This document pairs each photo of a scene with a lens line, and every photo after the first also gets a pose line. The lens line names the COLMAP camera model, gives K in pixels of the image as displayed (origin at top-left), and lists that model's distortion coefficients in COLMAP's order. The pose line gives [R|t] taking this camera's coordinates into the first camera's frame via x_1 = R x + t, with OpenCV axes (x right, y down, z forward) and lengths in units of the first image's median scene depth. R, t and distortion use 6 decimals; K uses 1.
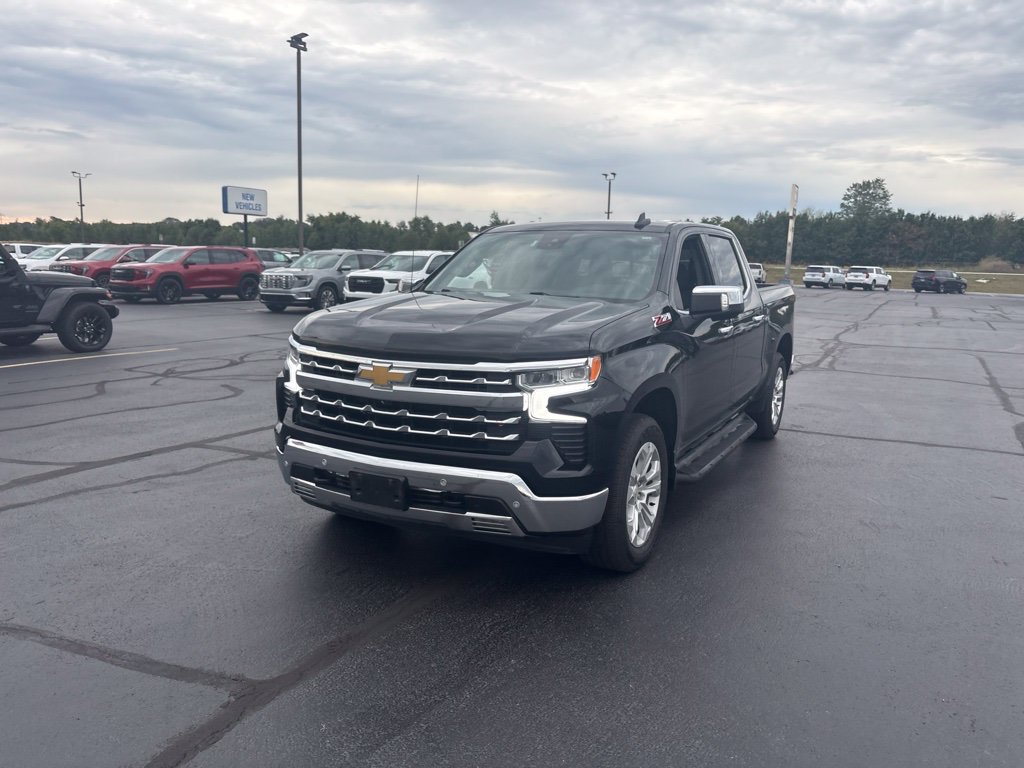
lens RADIAL K [[777.2, 0, 518.0], [0, 777.2, 388.5], [0, 0, 1]] dist [0.037357, -0.032078]
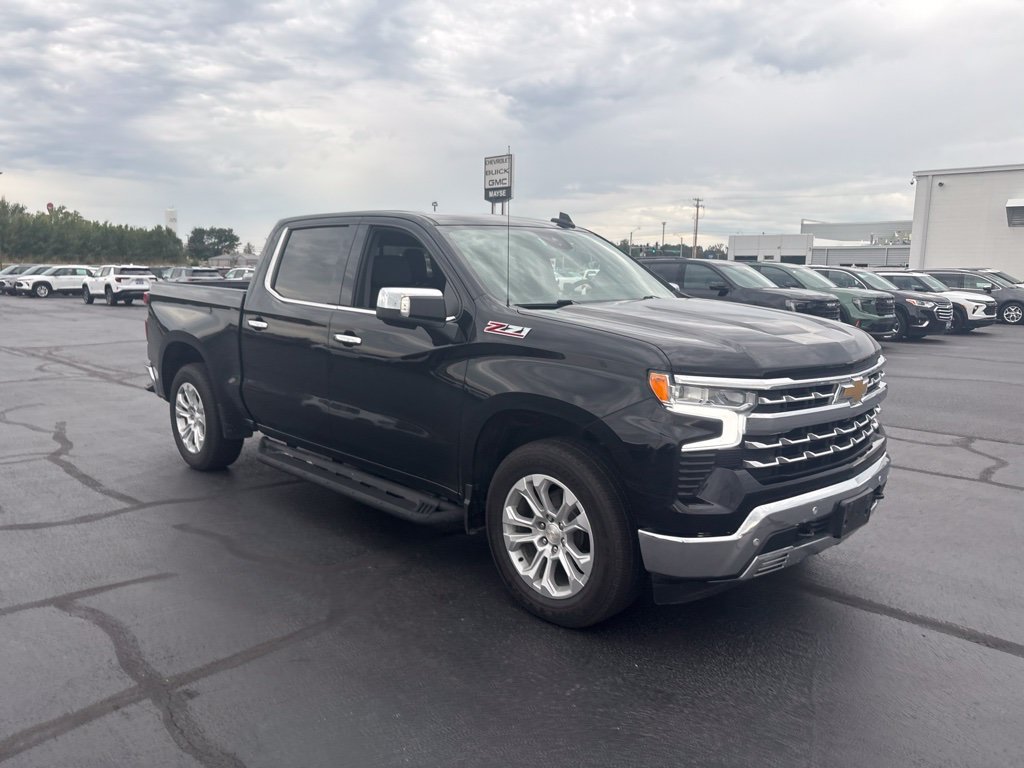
lens RADIAL K [[777.2, 0, 524.2], [0, 777.2, 403.8], [0, 0, 1]] dist [0.037357, -0.032078]
pose [[0.273307, -0.184030, 0.944159, -0.068196], [0.149430, 0.977736, 0.147319, -0.011573], [-0.950249, 0.100822, 0.294722, 0.064182]]
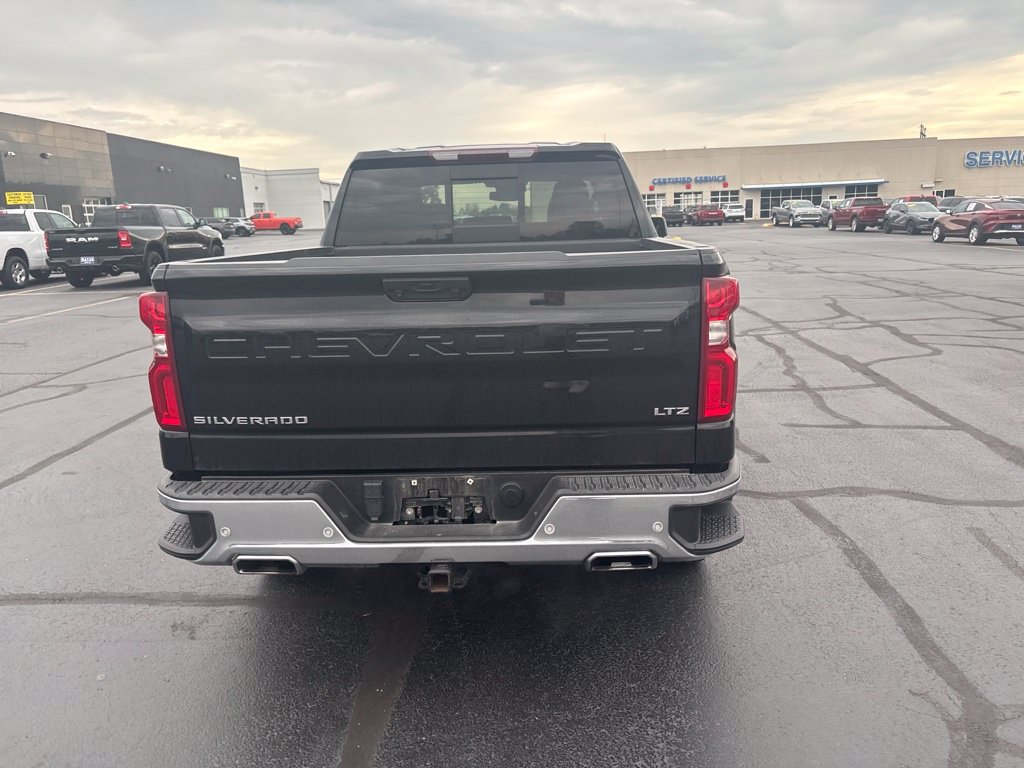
lens RADIAL K [[777.2, 0, 525.7], [0, 777.2, 390.2], [0, 0, 1]] dist [0.037357, -0.032078]
pose [[-0.896882, 0.105198, -0.429577, 0.045719], [-0.058624, 0.934452, 0.351231, -0.025810], [0.438368, 0.340197, -0.831926, 0.171098]]
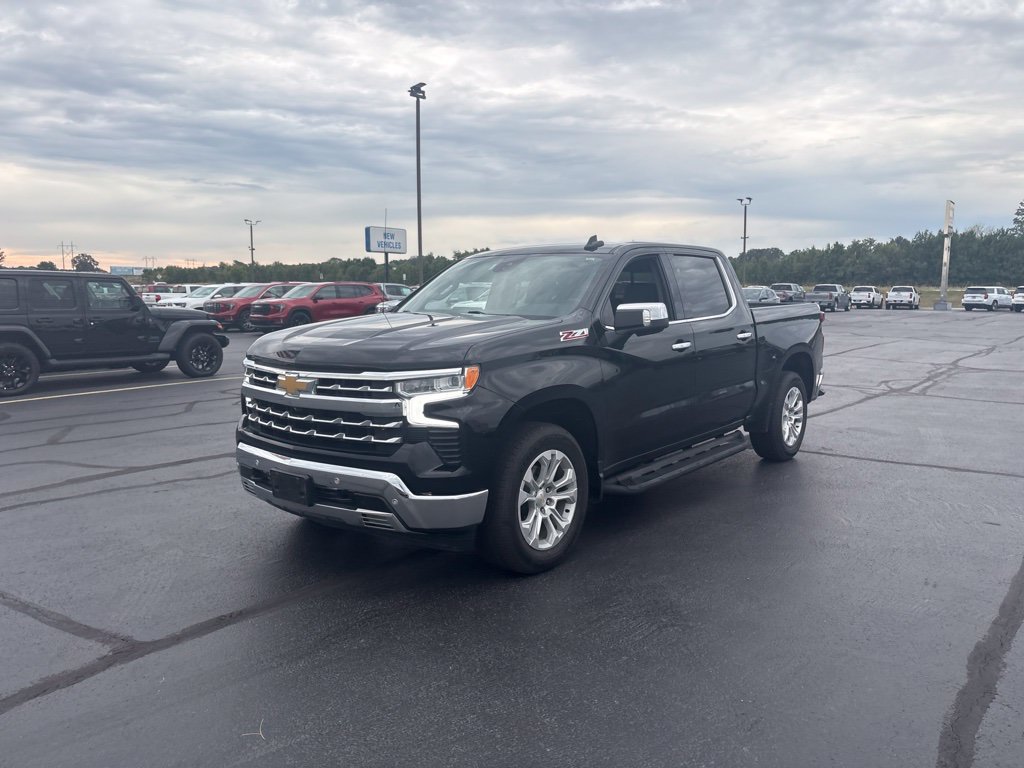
lens RADIAL K [[777.2, 0, 515.2], [0, 777.2, 382.1], [0, 0, 1]] dist [0.037357, -0.032078]
pose [[0.982232, -0.000821, -0.187667, 0.020588], [-0.007933, 0.998915, -0.045894, 0.001688], [0.187501, 0.046568, 0.981160, -0.002911]]
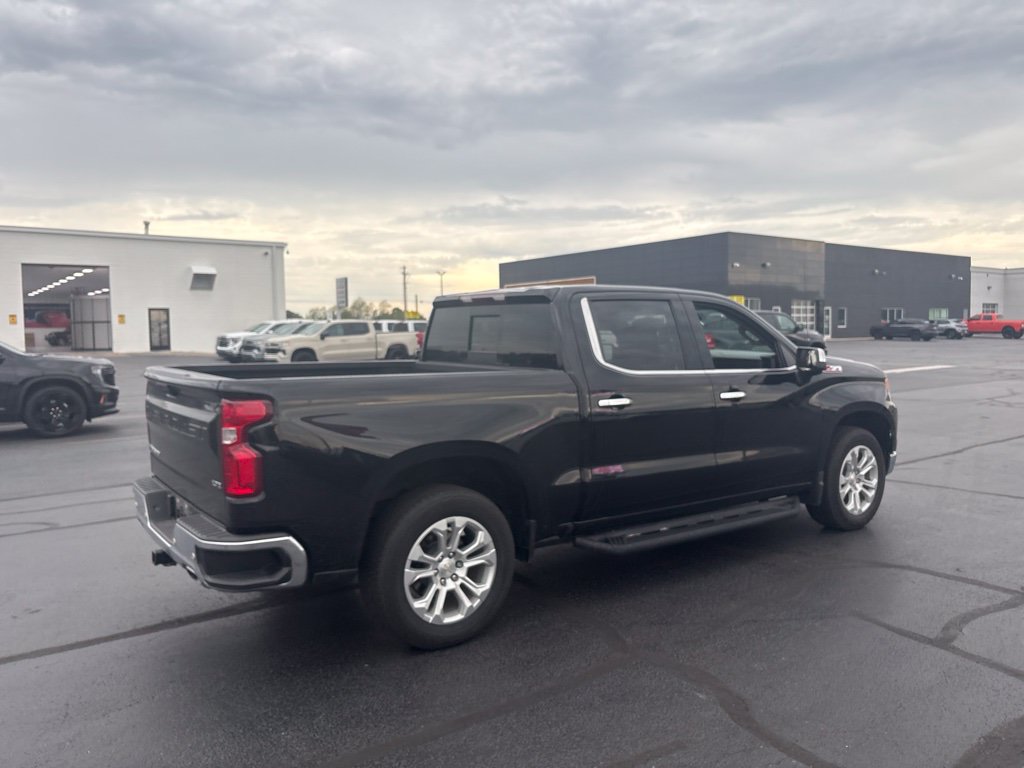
lens RADIAL K [[777.2, 0, 519.3], [0, 777.2, 390.2], [0, 0, 1]] dist [0.037357, -0.032078]
pose [[-0.903397, -0.048900, 0.426009, -0.020119], [0.058233, 0.970283, 0.234863, -0.030838], [-0.424834, 0.236982, -0.873702, 0.182006]]
